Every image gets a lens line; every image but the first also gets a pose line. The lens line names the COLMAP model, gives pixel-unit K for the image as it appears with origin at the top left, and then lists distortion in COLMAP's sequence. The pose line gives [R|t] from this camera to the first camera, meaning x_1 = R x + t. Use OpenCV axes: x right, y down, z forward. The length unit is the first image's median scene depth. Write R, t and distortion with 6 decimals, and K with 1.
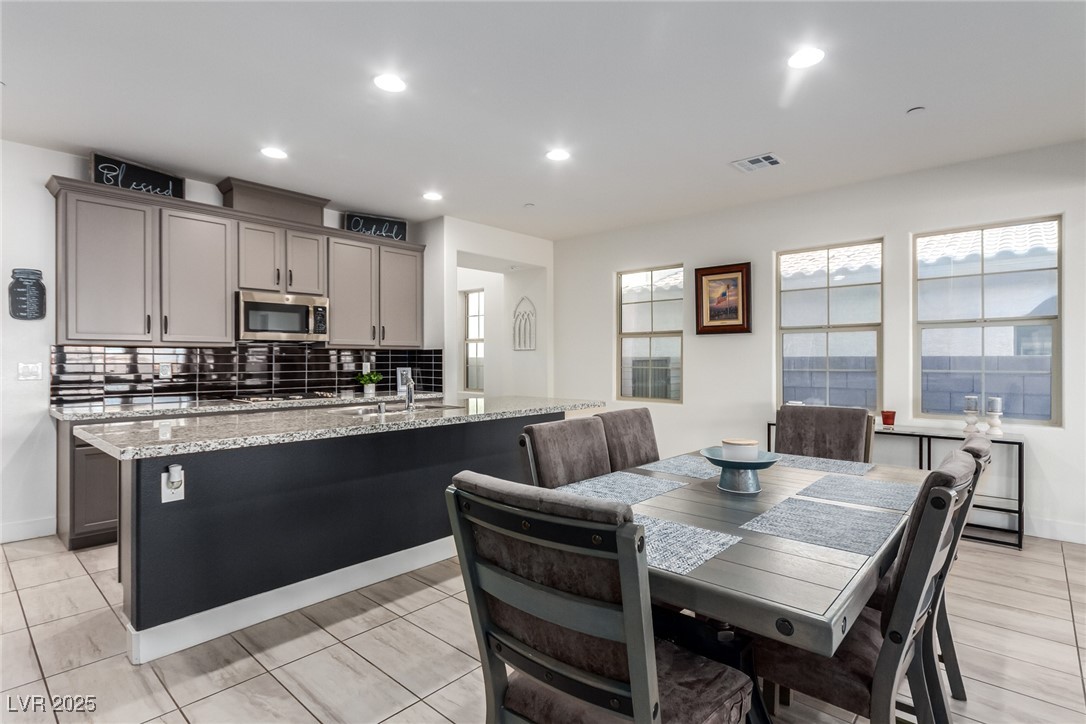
lens RADIAL K [[545.1, 0, 544.0], [0, 545.1, 353.7], [0, 0, 1]] dist [0.001756, -0.005987]
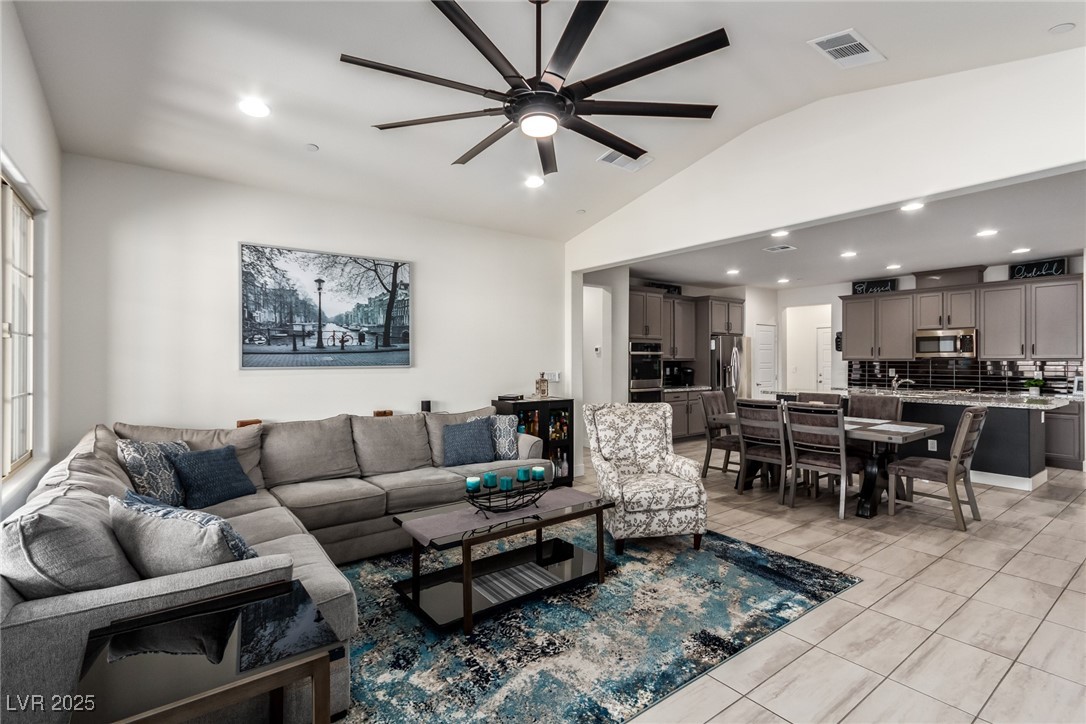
lens RADIAL K [[489.0, 0, 575.6], [0, 489.0, 364.9], [0, 0, 1]] dist [0.006678, 0.000973]
pose [[-0.151262, -0.007020, -0.988469, 1.114119], [-0.005822, 0.999964, -0.006210, 0.015836], [0.988476, 0.004815, -0.151298, 0.076618]]
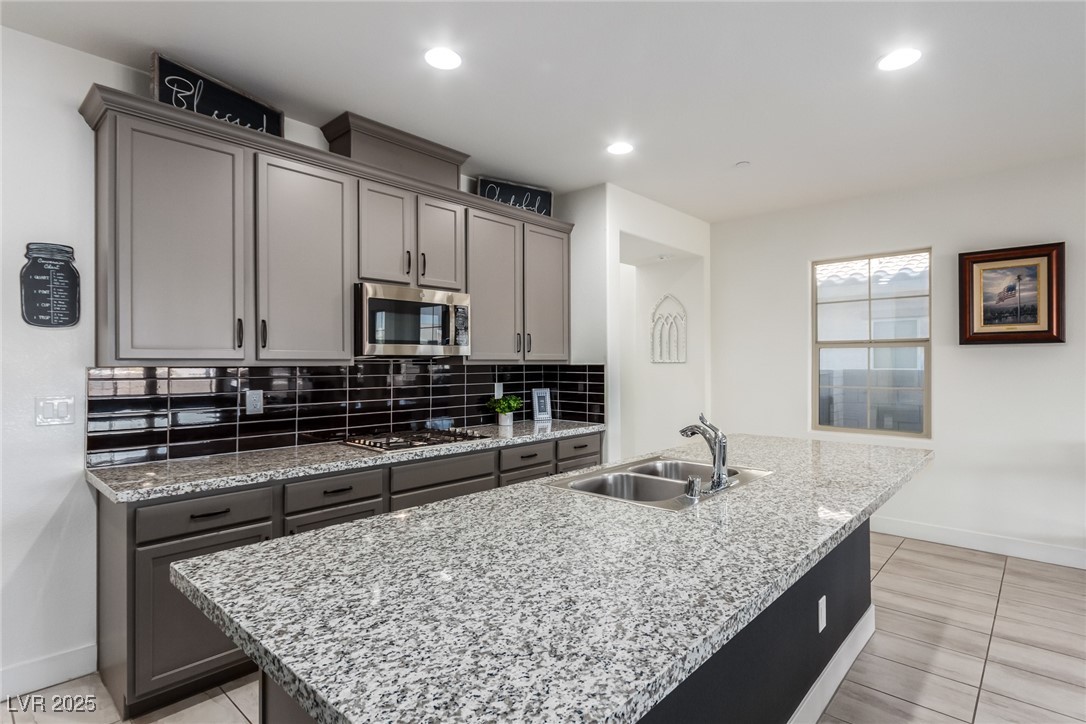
lens RADIAL K [[549.3, 0, 542.5], [0, 549.3, 356.5], [0, 0, 1]] dist [-0.003431, -0.000104]
pose [[0.999946, -0.001318, -0.010335, -0.281576], [0.001299, 0.999997, -0.001872, -0.019409], [0.010338, 0.001859, 0.999945, 0.280176]]
